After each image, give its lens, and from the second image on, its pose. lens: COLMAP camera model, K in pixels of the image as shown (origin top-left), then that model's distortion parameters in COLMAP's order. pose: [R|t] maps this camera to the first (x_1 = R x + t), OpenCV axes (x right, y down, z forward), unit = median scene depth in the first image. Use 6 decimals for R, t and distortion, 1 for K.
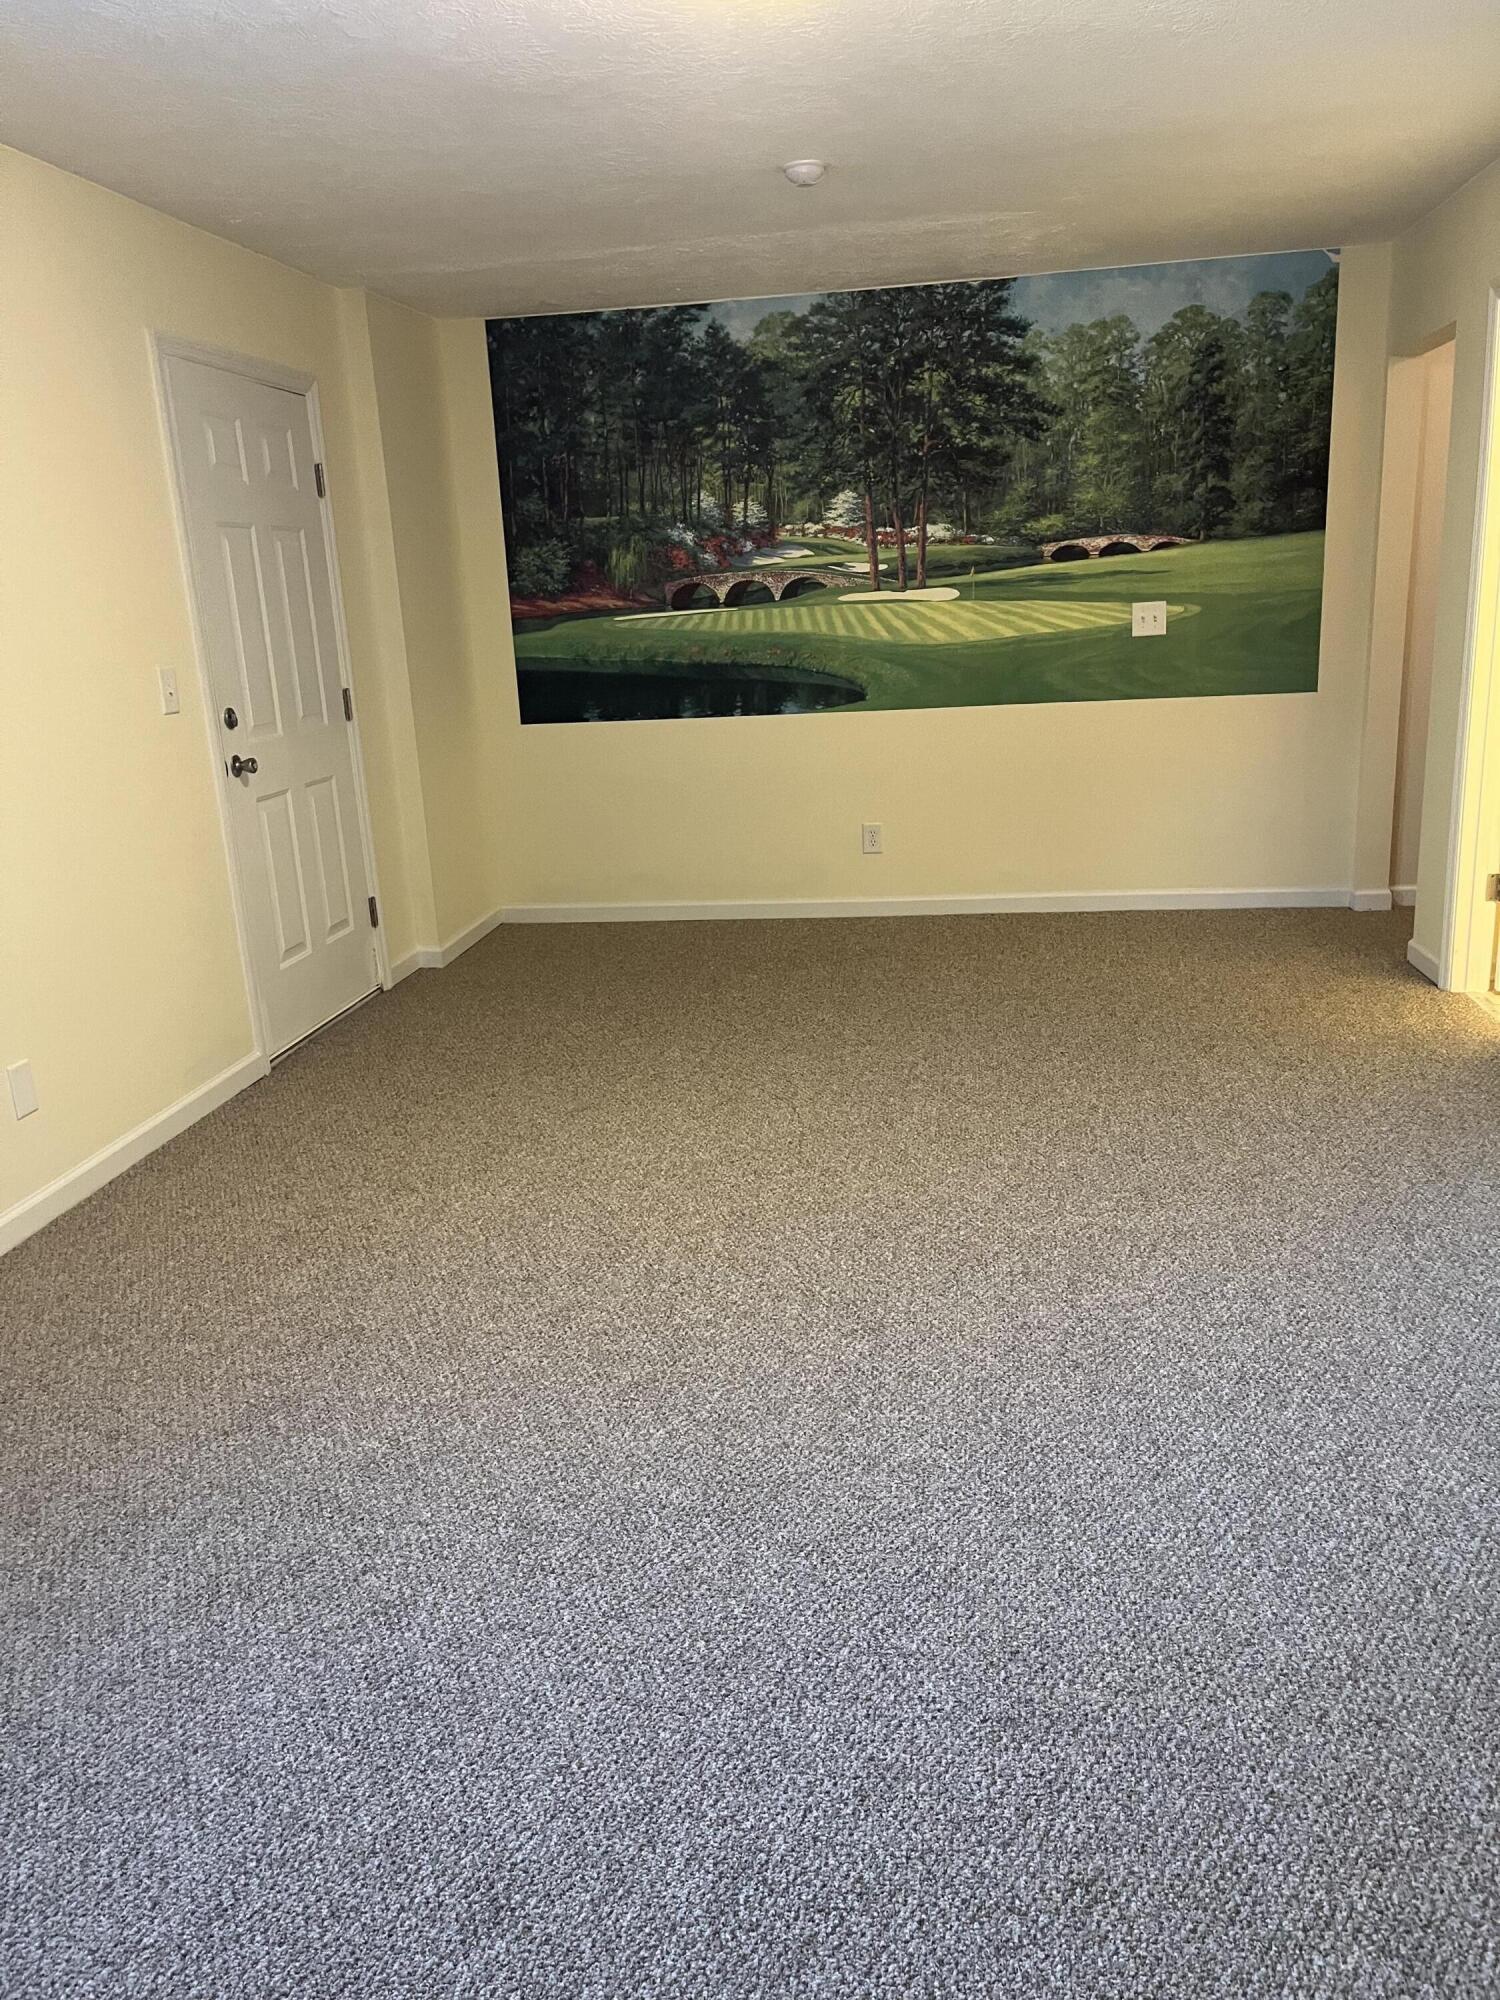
lens RADIAL K [[1501.9, 0, 767.8], [0, 1501.9, 986.7], [0, 0, 1]] dist [0.061445, -0.087072]
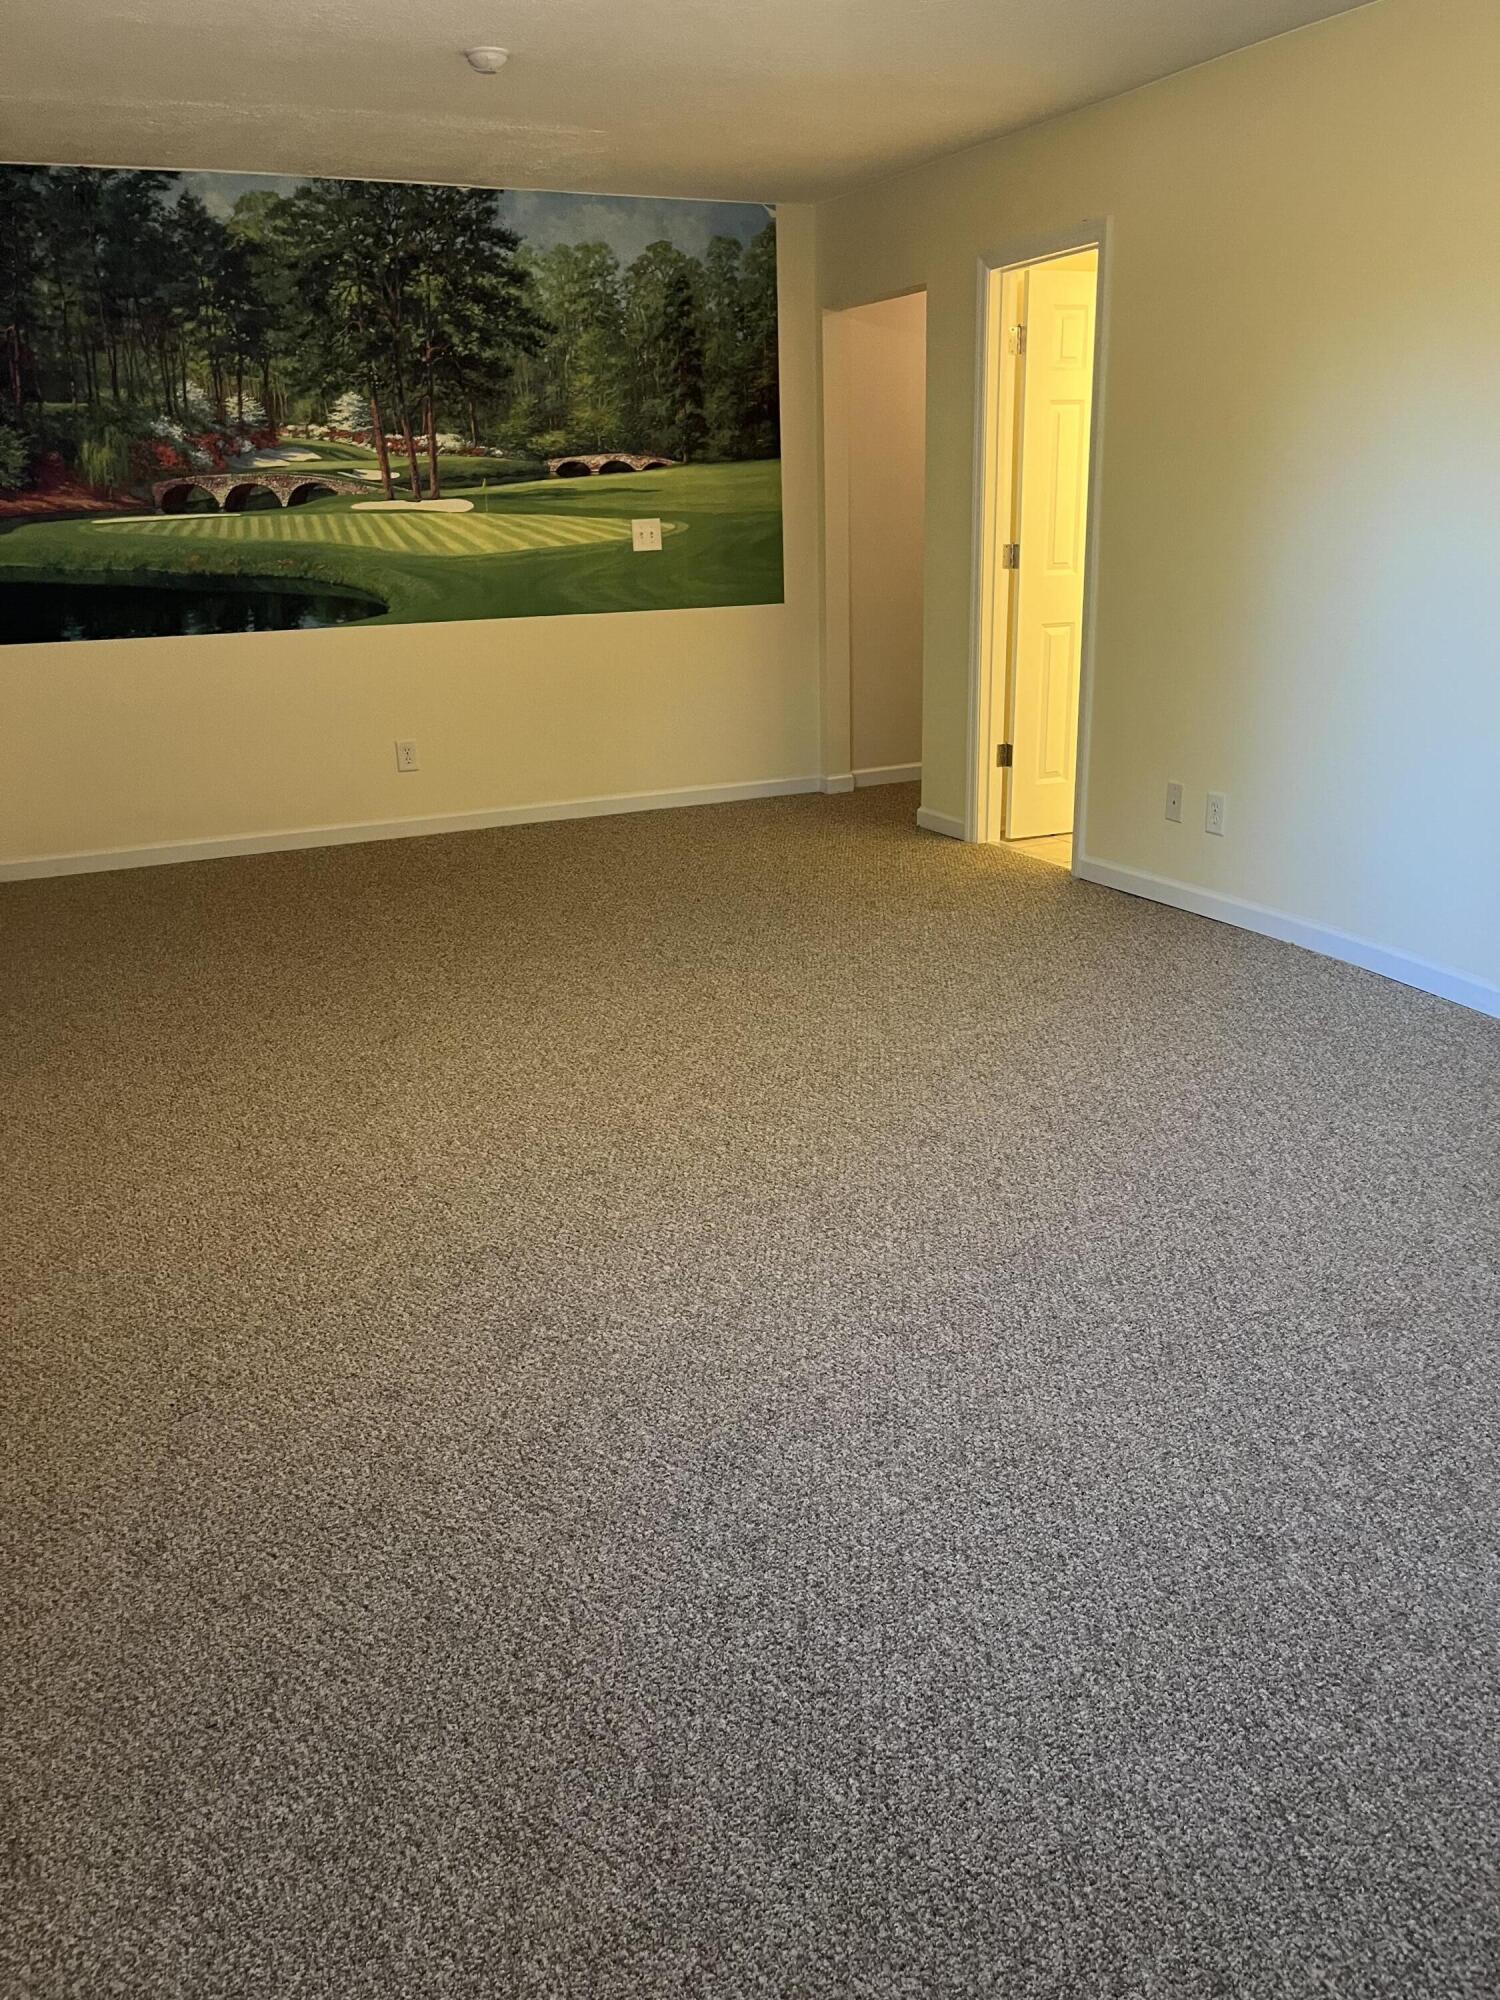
lens RADIAL K [[1501.9, 0, 754.0], [0, 1501.9, 1001.1], [0, 0, 1]] dist [0.061445, -0.087072]
pose [[0.831224, -0.146990, 0.536153, -0.312019], [0.121752, 0.989133, 0.082418, 0.006035], [-0.542441, -0.003230, 0.840087, 0.051906]]
